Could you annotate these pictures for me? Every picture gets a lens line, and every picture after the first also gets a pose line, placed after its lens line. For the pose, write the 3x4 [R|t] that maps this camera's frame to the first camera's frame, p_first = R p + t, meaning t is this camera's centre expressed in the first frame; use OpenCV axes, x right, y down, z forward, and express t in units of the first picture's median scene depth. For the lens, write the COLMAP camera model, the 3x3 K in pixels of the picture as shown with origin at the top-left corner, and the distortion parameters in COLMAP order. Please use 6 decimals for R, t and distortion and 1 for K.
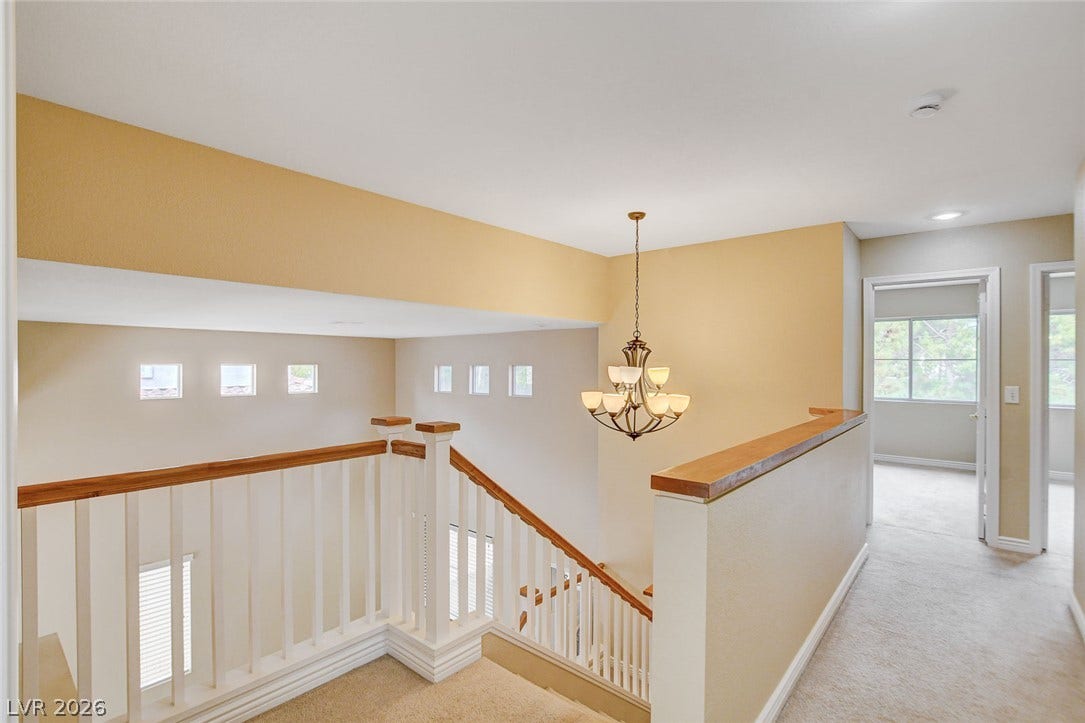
lens RADIAL K [[505.9, 0, 544.0], [0, 505.9, 364.7], [0, 0, 1]] dist [-0.028684, 0.007369]
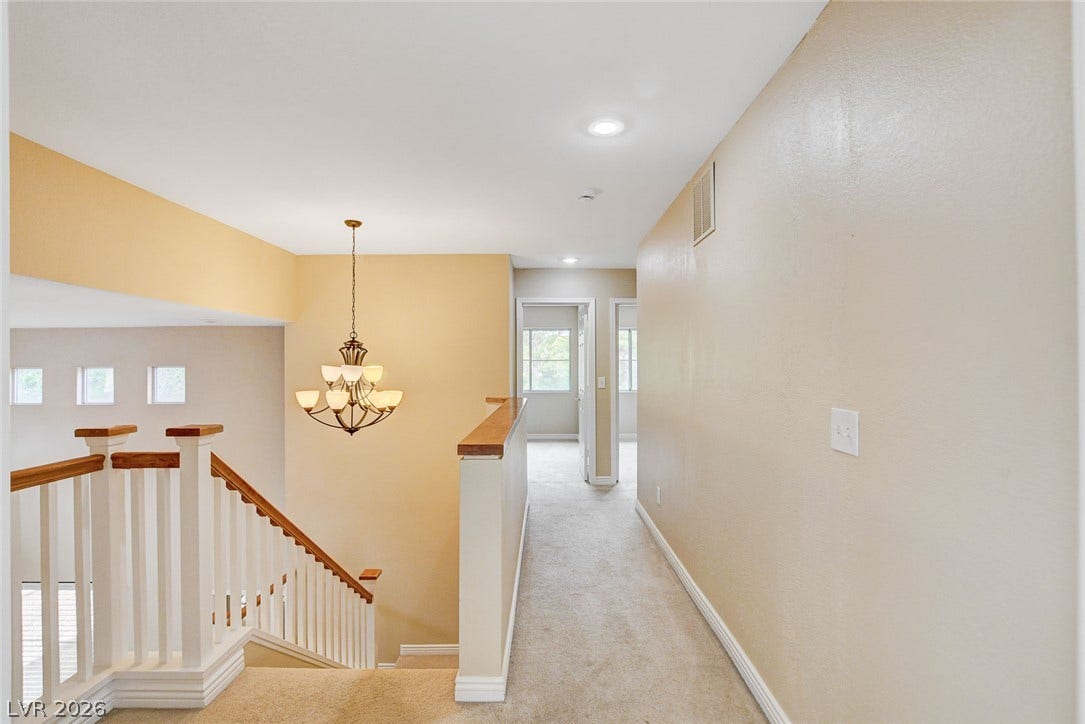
lens RADIAL K [[494.0, 0, 545.9], [0, 494.0, 366.5], [0, 0, 1]] dist [-0.017606, 0.000284]
pose [[0.763676, -0.006938, 0.645563, -0.177024], [0.006258, 0.999975, 0.003344, 0.004837], [-0.645570, 0.001486, 0.763700, -0.052496]]
